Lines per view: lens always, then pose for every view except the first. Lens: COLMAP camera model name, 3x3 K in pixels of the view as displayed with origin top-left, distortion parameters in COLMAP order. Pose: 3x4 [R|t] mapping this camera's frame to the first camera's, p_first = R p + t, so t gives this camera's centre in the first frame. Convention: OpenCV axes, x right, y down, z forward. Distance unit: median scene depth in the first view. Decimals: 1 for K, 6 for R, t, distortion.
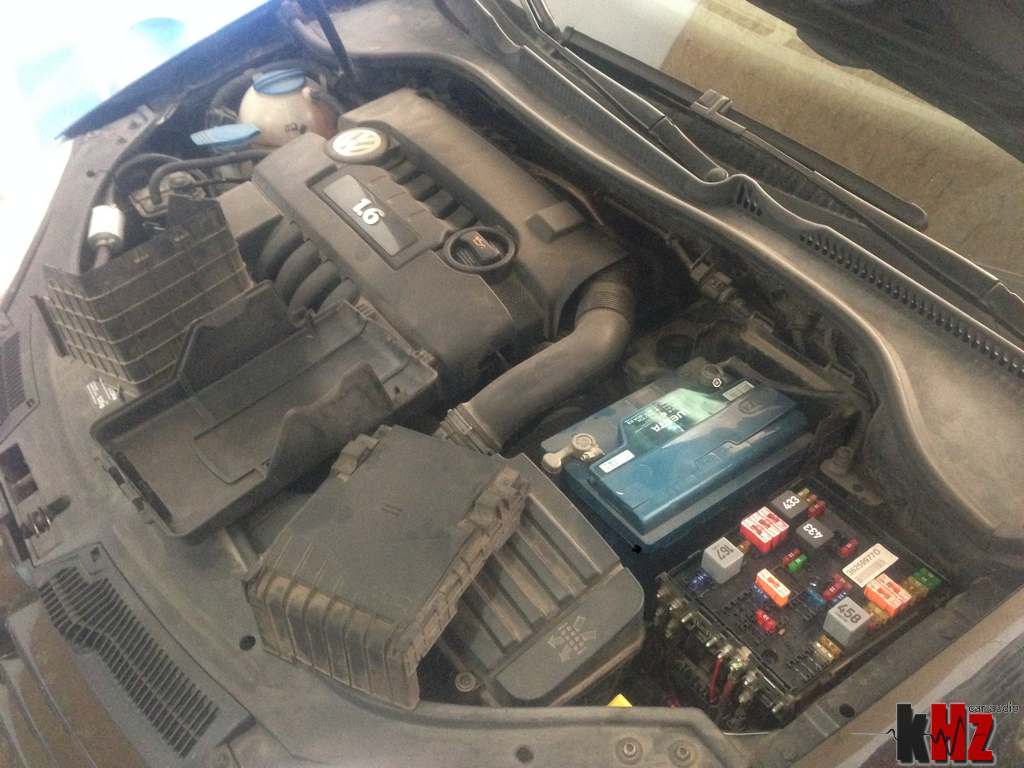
lens RADIAL K [[979.8, 0, 511.7], [0, 979.8, 384.0], [0, 0, 1]] dist [0.055061, 0.000000]
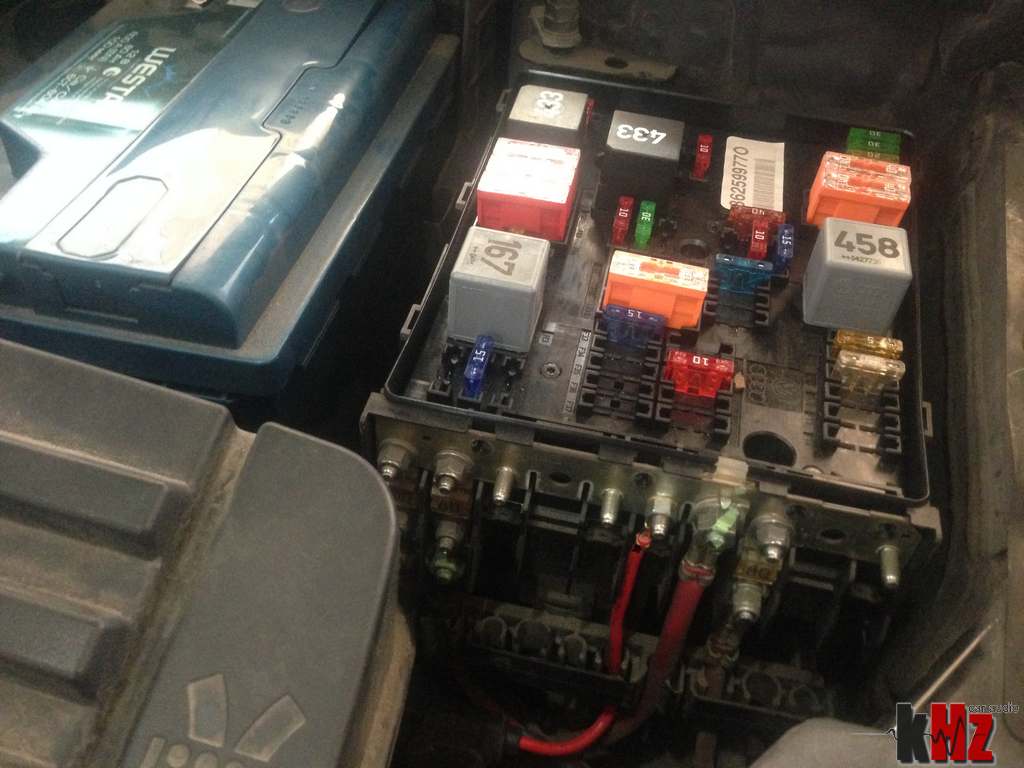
lens RADIAL K [[979.8, 0, 511.1], [0, 979.8, 382.4], [0, 0, 1]] dist [0.055061, 0.000000]
pose [[0.754065, -0.426679, 0.499331, 0.037182], [0.405199, 0.900542, 0.157602, 0.159913], [-0.516914, 0.083486, 0.851957, 0.728269]]
